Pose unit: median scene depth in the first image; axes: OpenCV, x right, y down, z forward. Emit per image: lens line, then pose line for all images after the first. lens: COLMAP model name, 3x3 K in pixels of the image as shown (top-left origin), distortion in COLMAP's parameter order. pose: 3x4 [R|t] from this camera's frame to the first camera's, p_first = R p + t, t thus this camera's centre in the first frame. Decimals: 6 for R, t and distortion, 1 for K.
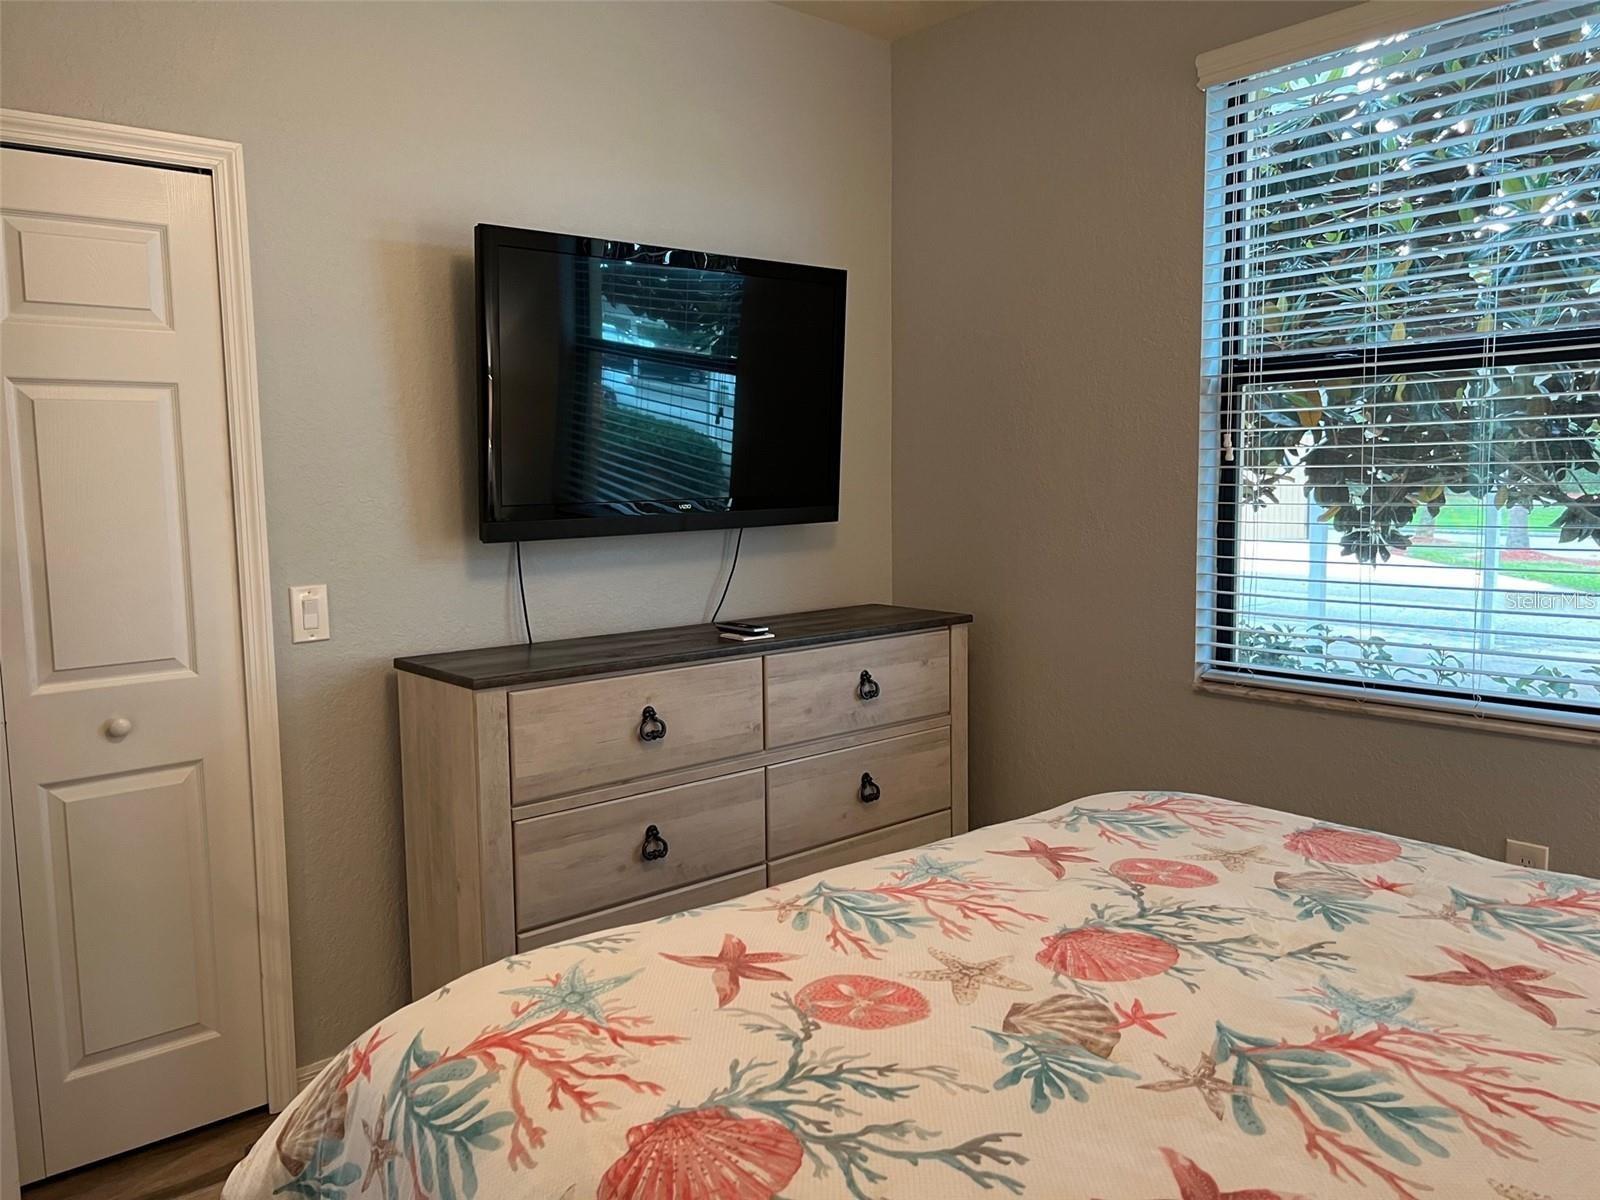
lens RADIAL K [[1180.4, 0, 800.0], [0, 1180.4, 600.0], [0, 0, 1]] dist [-0.000037, -0.000110]
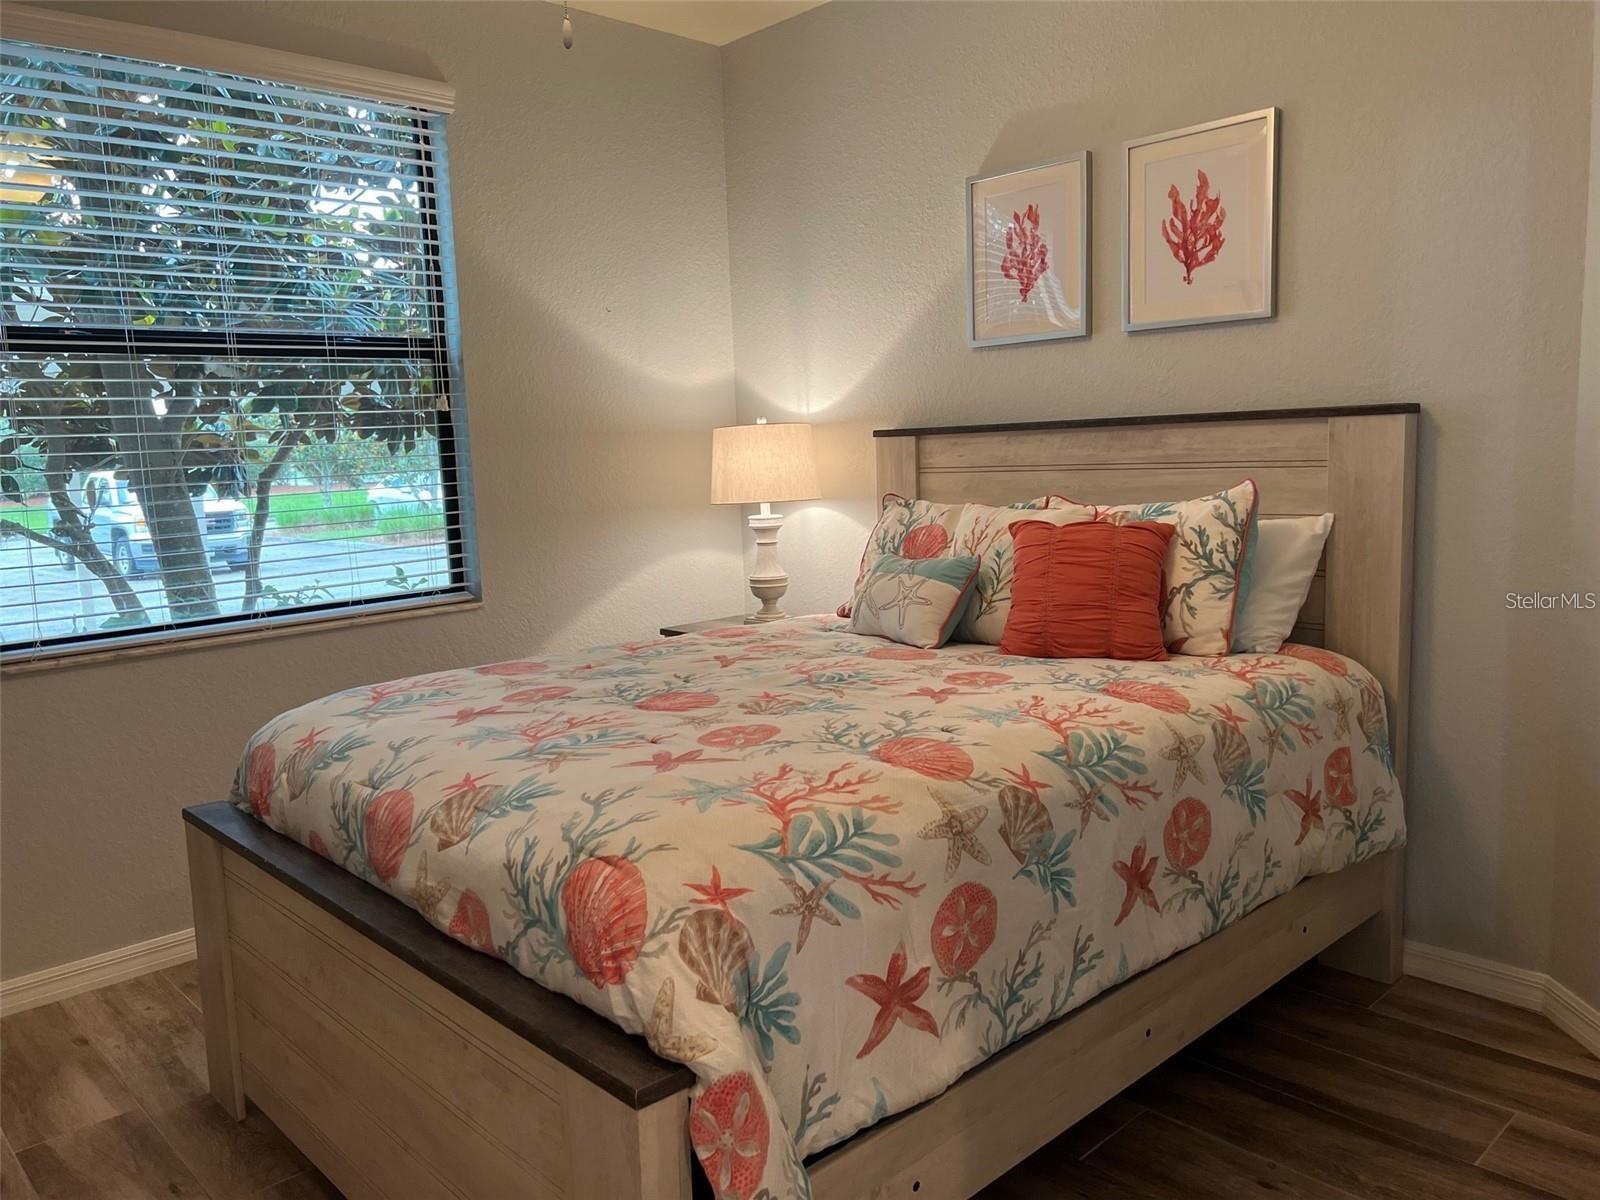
lens RADIAL K [[1180.4, 0, 800.0], [0, 1180.4, 600.0], [0, 0, 1]] dist [-0.000037, -0.000110]
pose [[-0.027875, -0.122141, 0.992121, -1.607091], [0.139896, 0.982262, 0.124858, -0.025299], [-0.989774, 0.142275, -0.010294, 0.977611]]
